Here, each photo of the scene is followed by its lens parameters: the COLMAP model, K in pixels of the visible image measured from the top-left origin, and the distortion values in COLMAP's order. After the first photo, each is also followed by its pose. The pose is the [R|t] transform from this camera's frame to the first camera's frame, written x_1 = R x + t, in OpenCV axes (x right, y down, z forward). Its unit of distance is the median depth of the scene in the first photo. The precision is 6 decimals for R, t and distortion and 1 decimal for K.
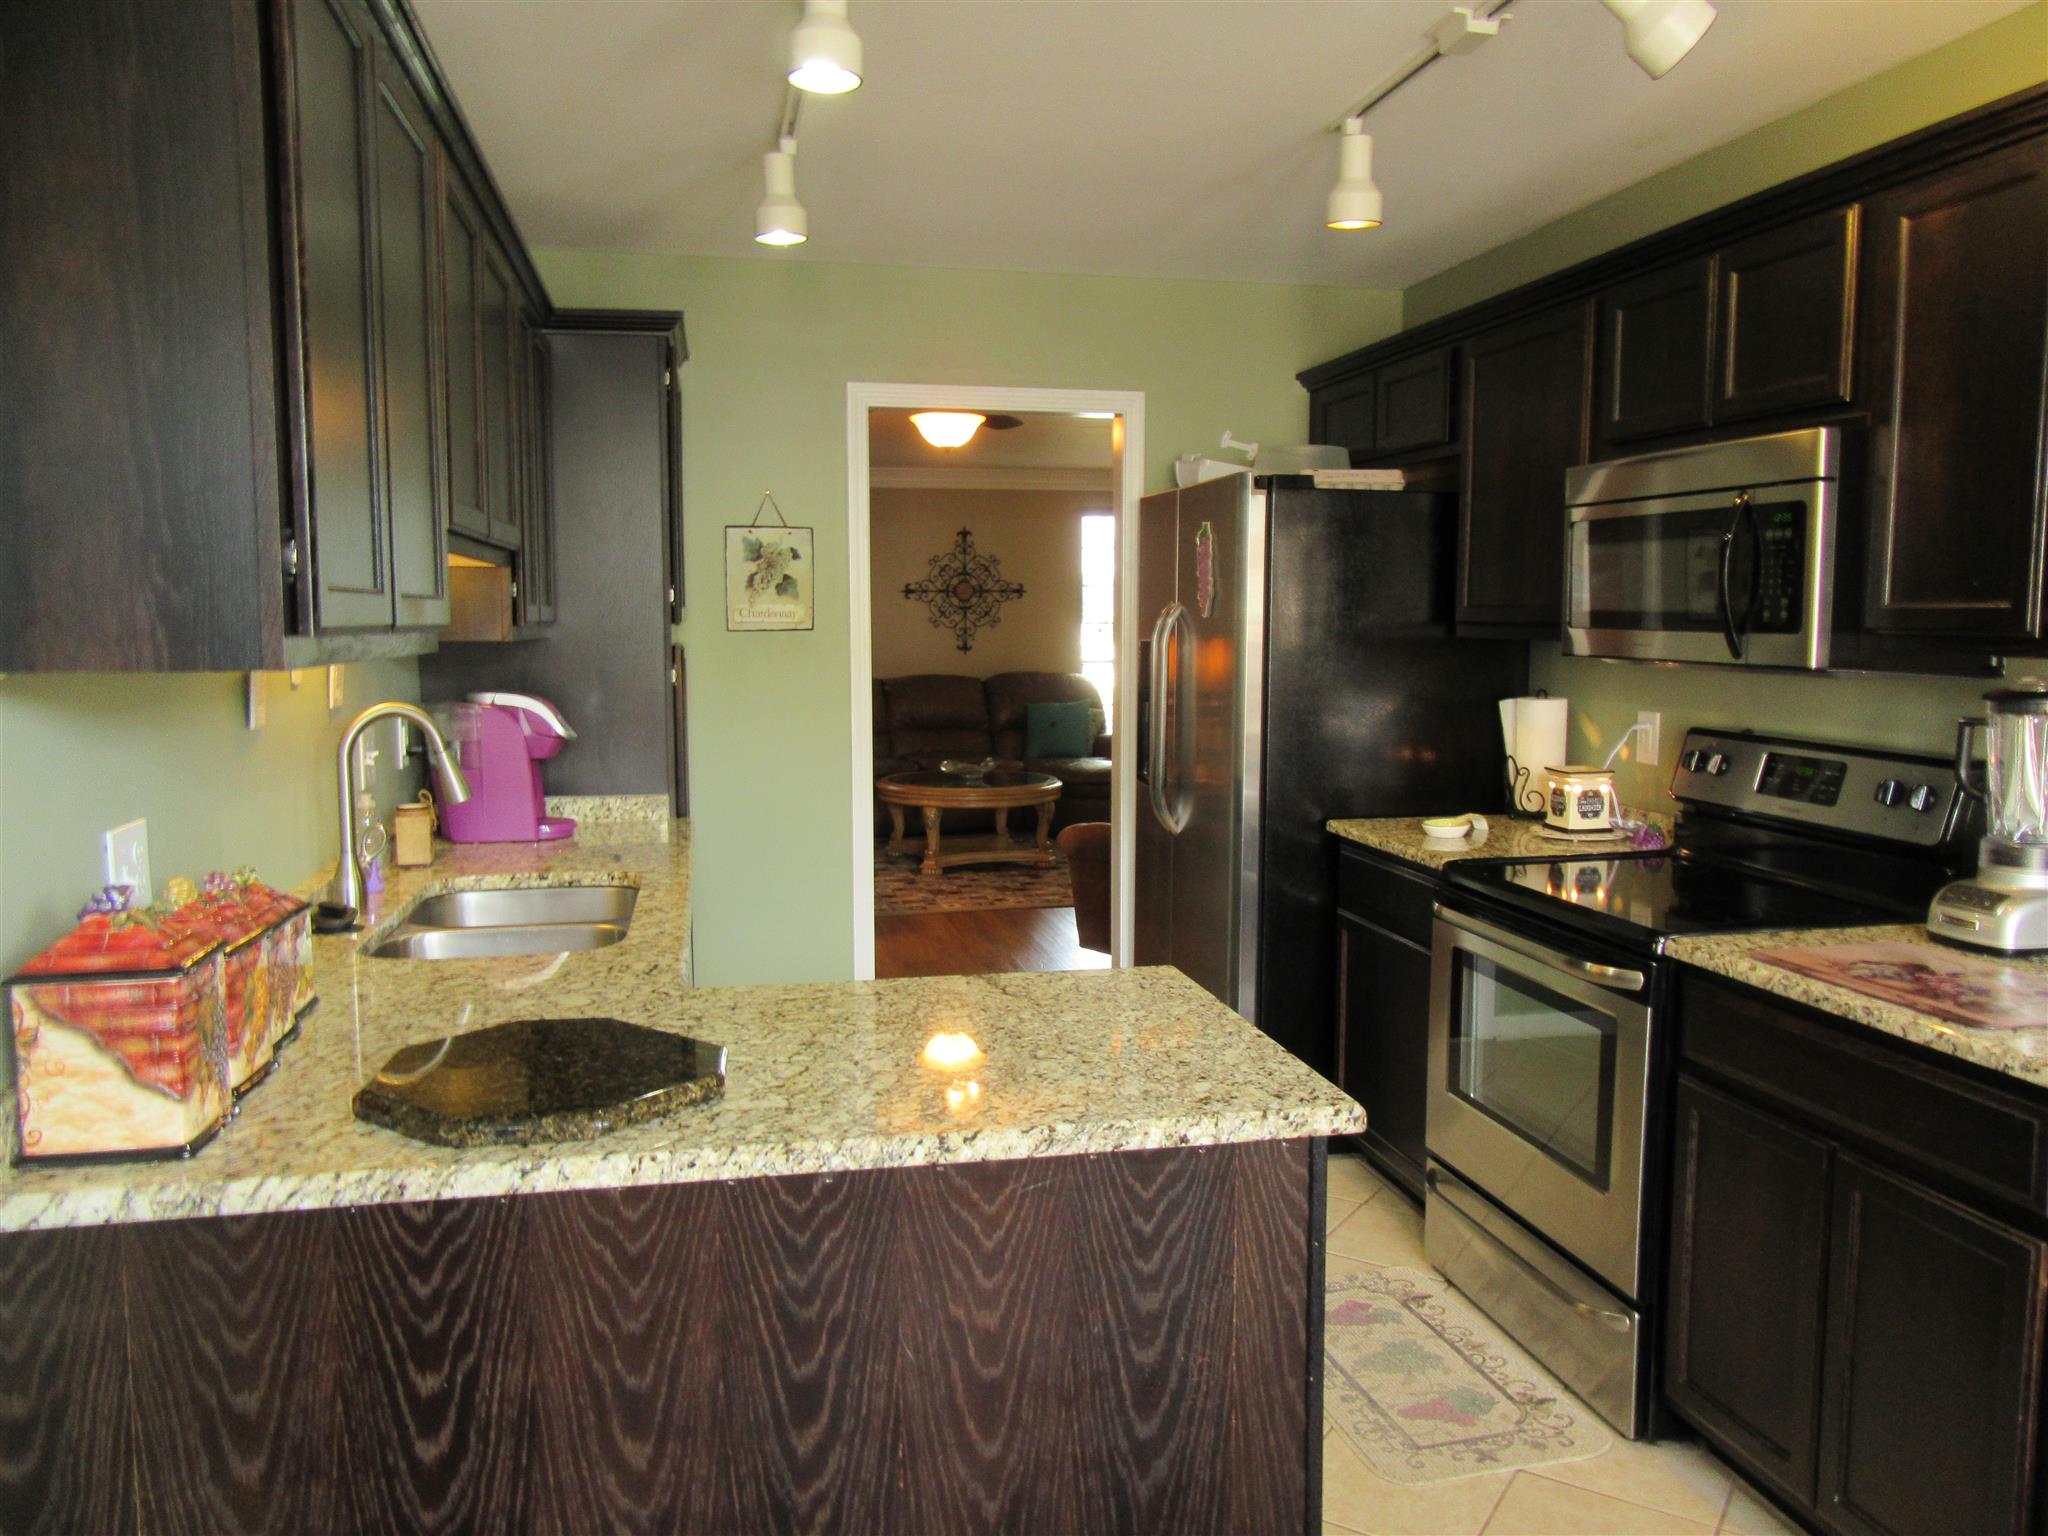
lens RADIAL K [[1511.5, 0, 1024.0], [0, 1511.5, 768.0], [0, 0, 1]] dist [-0.004019, -0.012602]
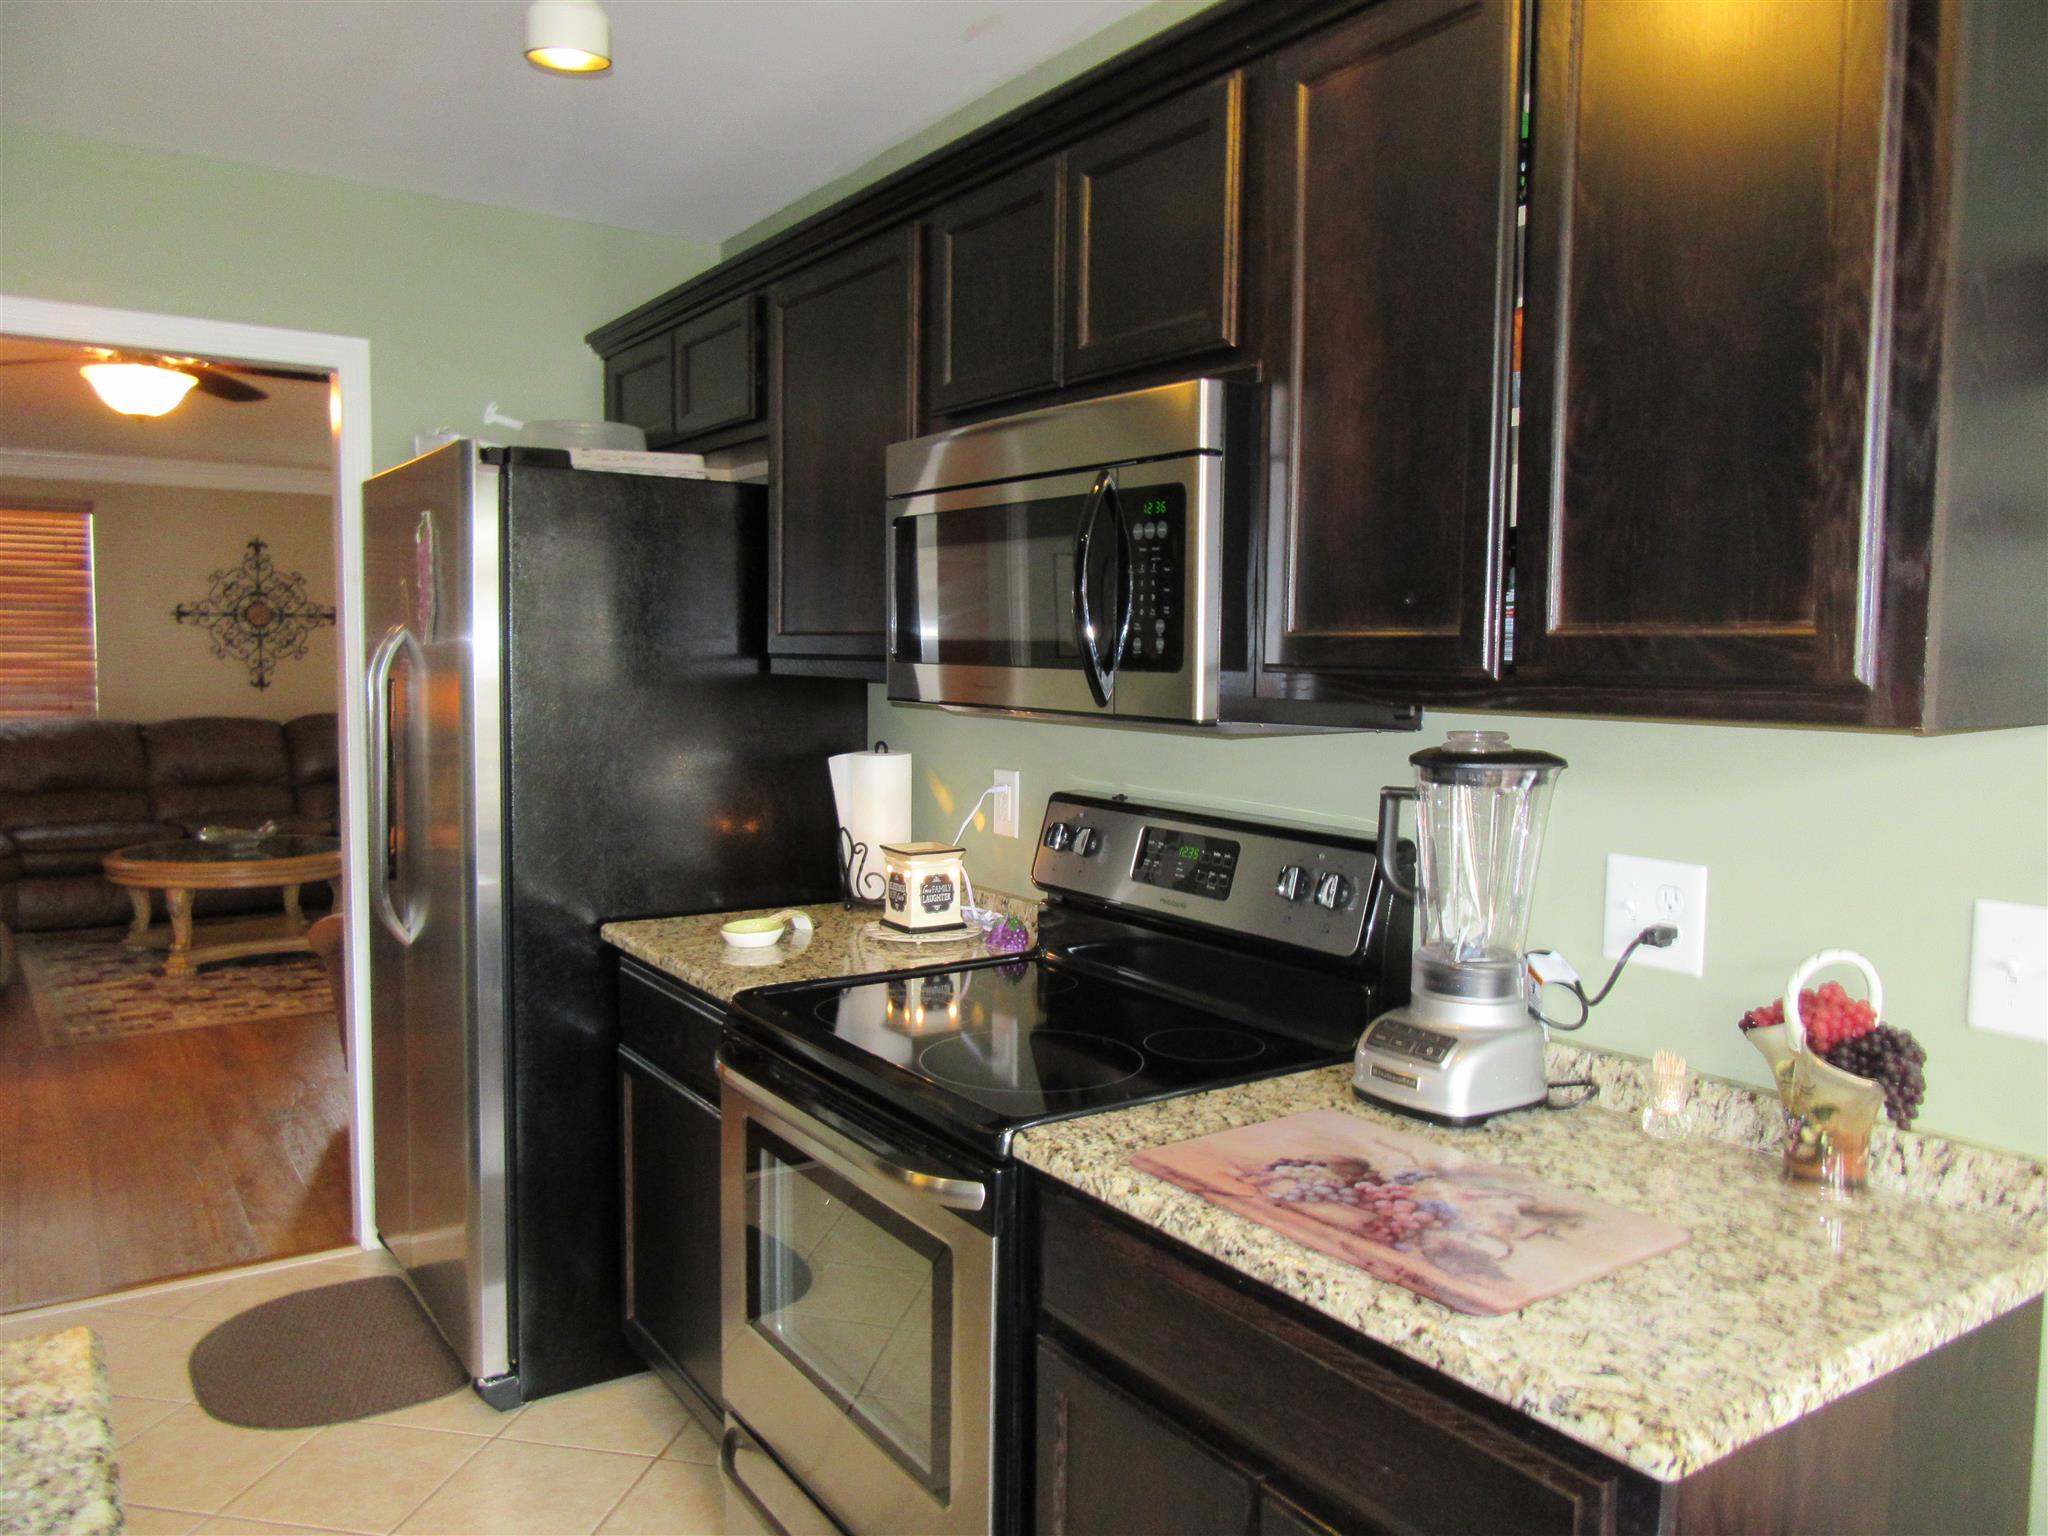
lens RADIAL K [[1509.3, 0, 1030.3], [0, 1509.3, 768.4], [0, 0, 1]] dist [-0.021920, 0.023148]
pose [[0.927385, -0.018062, 0.373673, 0.175642], [0.026685, 0.999483, -0.017917, -0.031451], [-0.373156, 0.026587, 0.927388, 0.356068]]
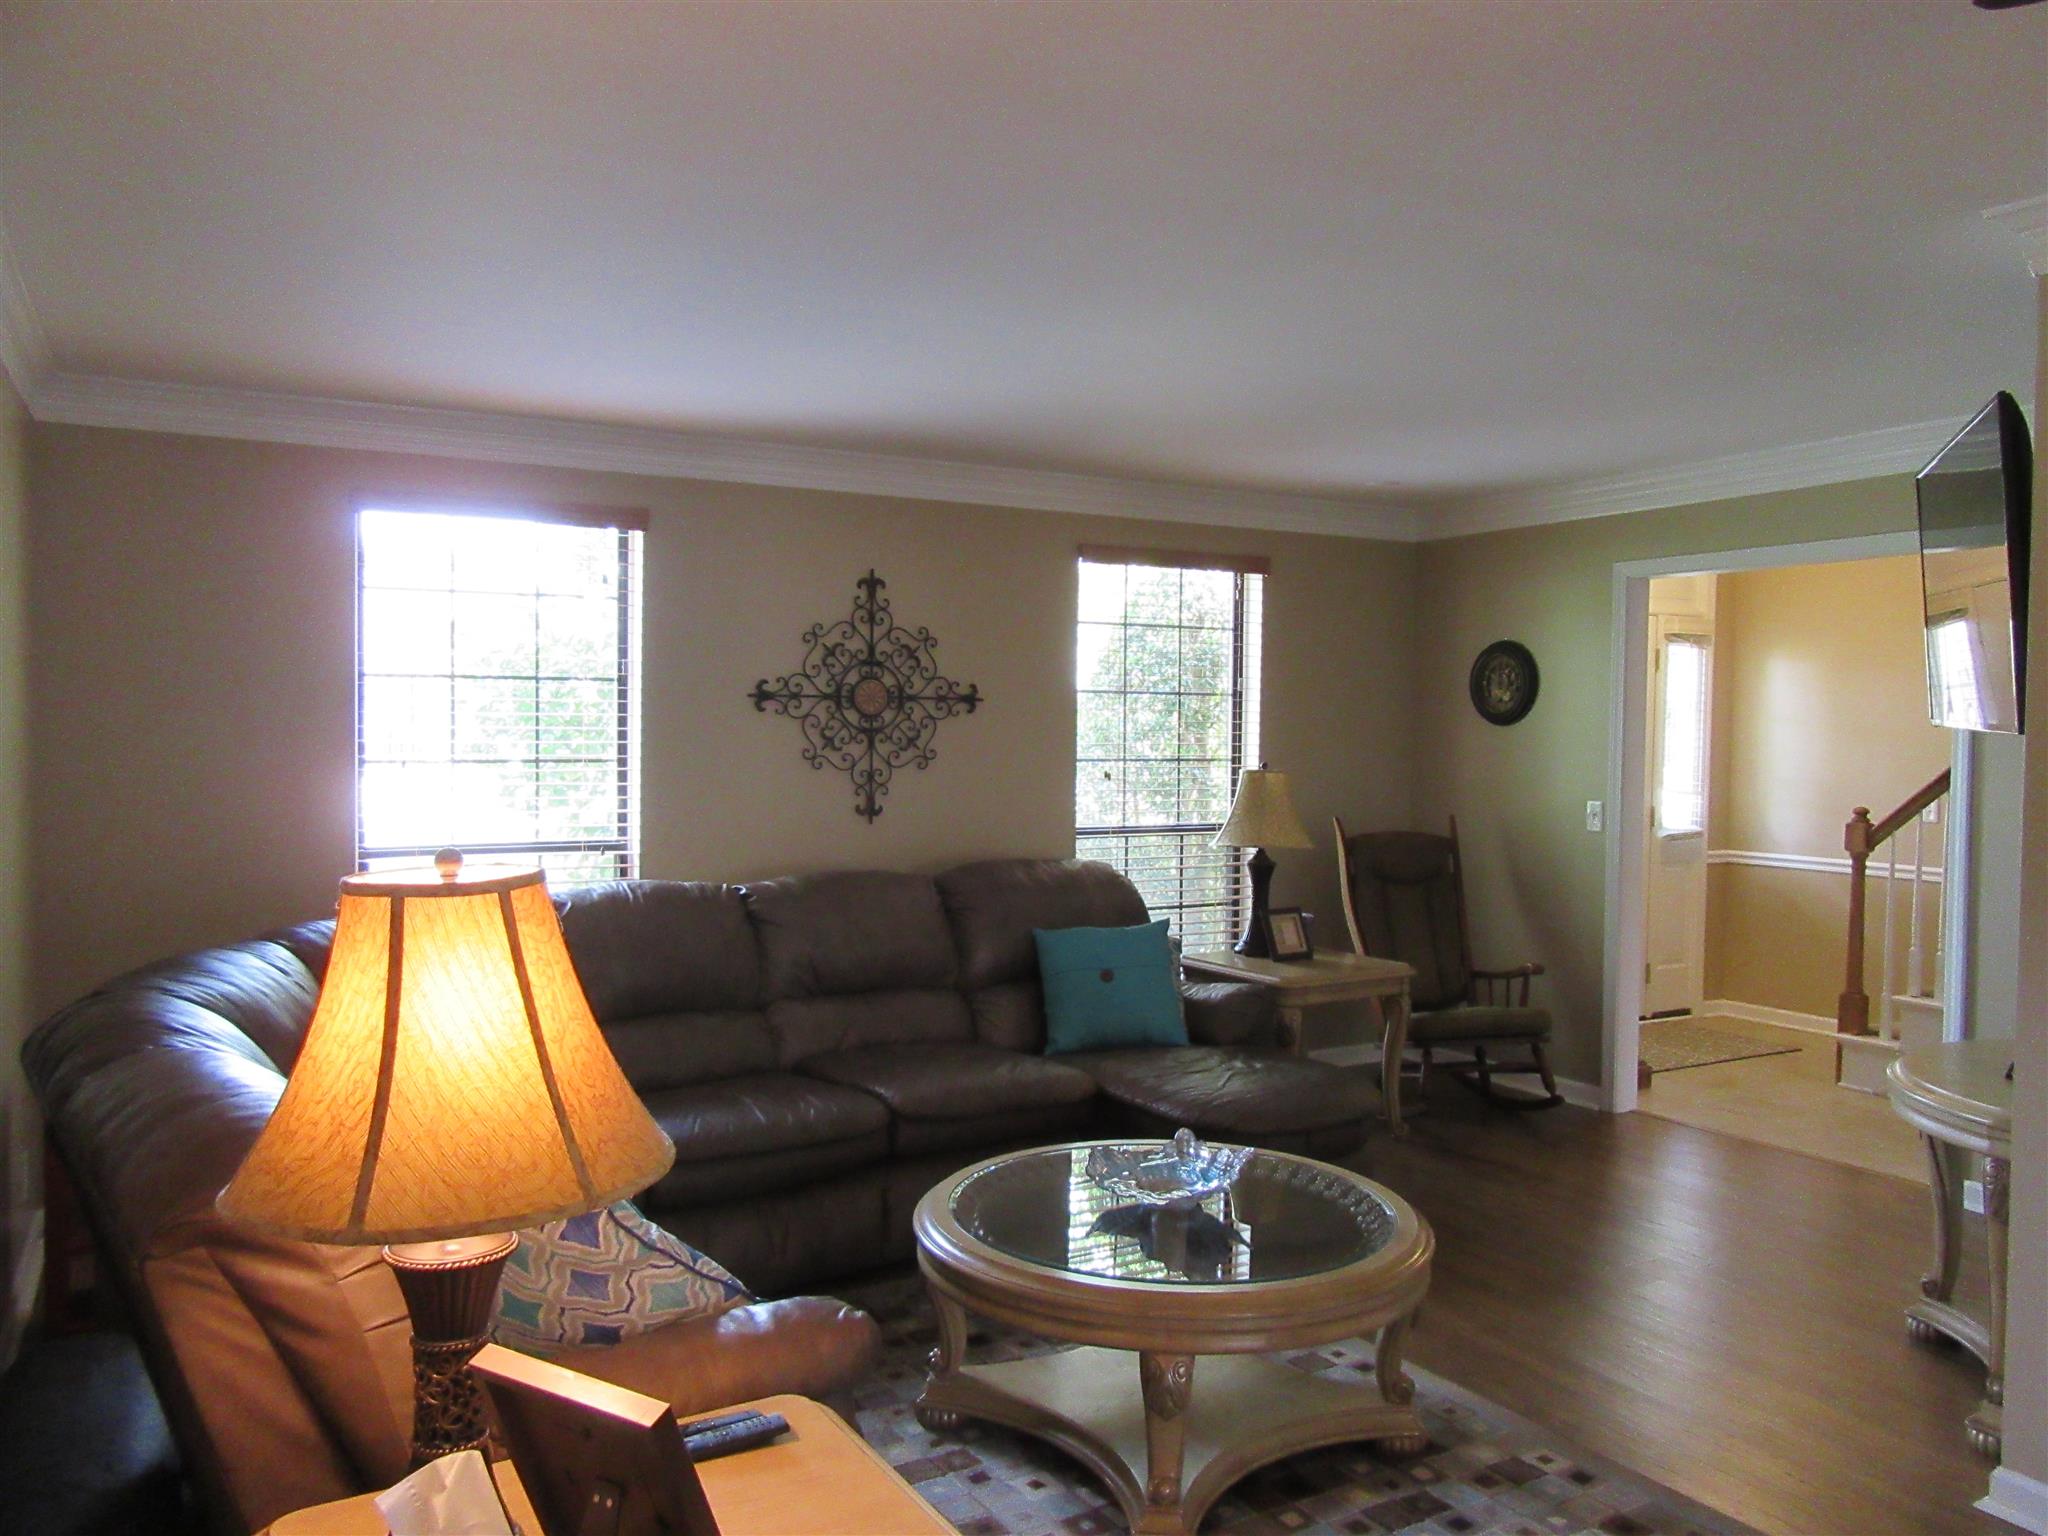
lens RADIAL K [[1509.3, 0, 1030.3], [0, 1509.3, 768.4], [0, 0, 1]] dist [-0.021920, 0.023148]
pose [[0.953115, 0.002955, 0.302593, -0.573845], [0.019673, 0.997232, -0.071705, -0.232208], [-0.301967, 0.074296, 0.950419, 2.092381]]
